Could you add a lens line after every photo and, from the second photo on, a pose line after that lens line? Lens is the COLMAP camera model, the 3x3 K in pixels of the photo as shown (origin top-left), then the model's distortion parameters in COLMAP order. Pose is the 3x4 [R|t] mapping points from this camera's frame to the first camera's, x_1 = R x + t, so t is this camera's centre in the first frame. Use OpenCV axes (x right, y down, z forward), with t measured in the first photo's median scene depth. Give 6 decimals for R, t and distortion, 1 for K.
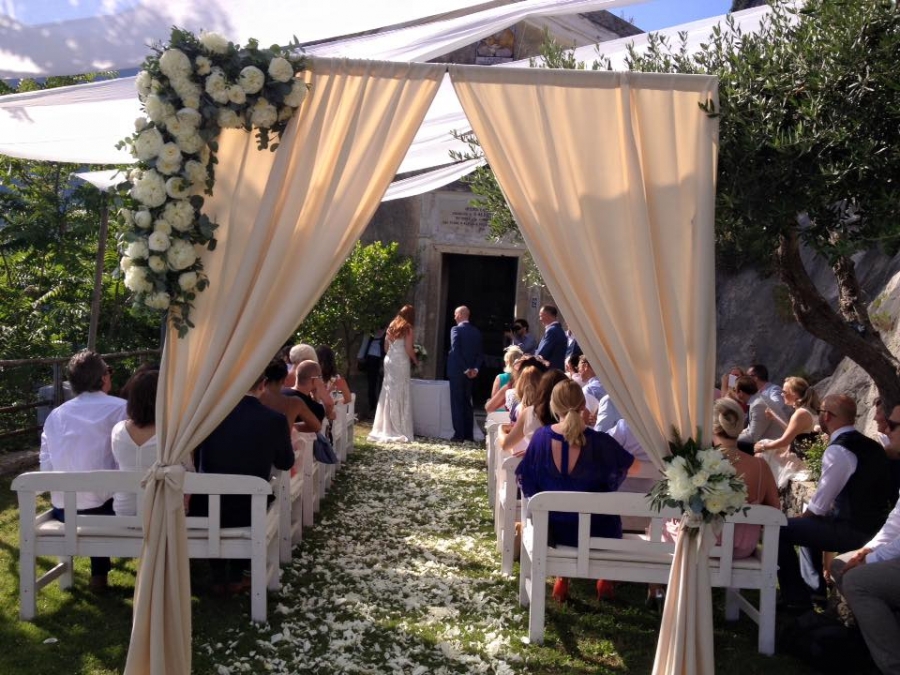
lens RADIAL K [[997.8, 0, 450.0], [0, 997.8, 337.5], [0, 0, 1]] dist [0.075597, -0.000700]
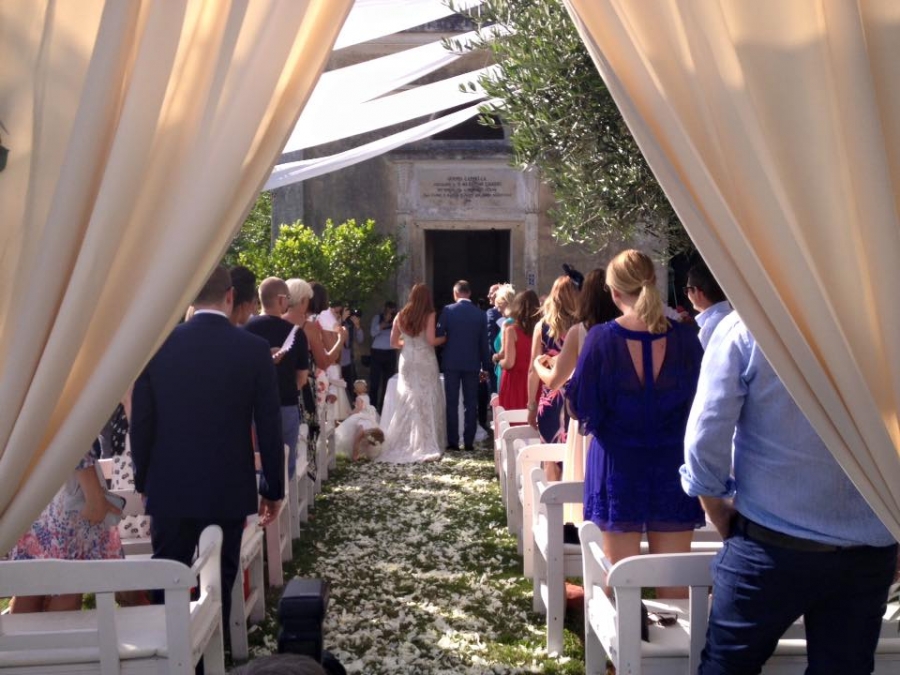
lens RADIAL K [[733.7, 0, 450.0], [0, 733.7, 337.5], [0, 0, 1]] dist [0.000073, -0.001550]
pose [[0.997387, -0.060798, 0.039015, -0.020710], [0.060153, 0.998036, 0.017502, 0.001298], [-0.040002, -0.015110, 0.999085, 0.421464]]
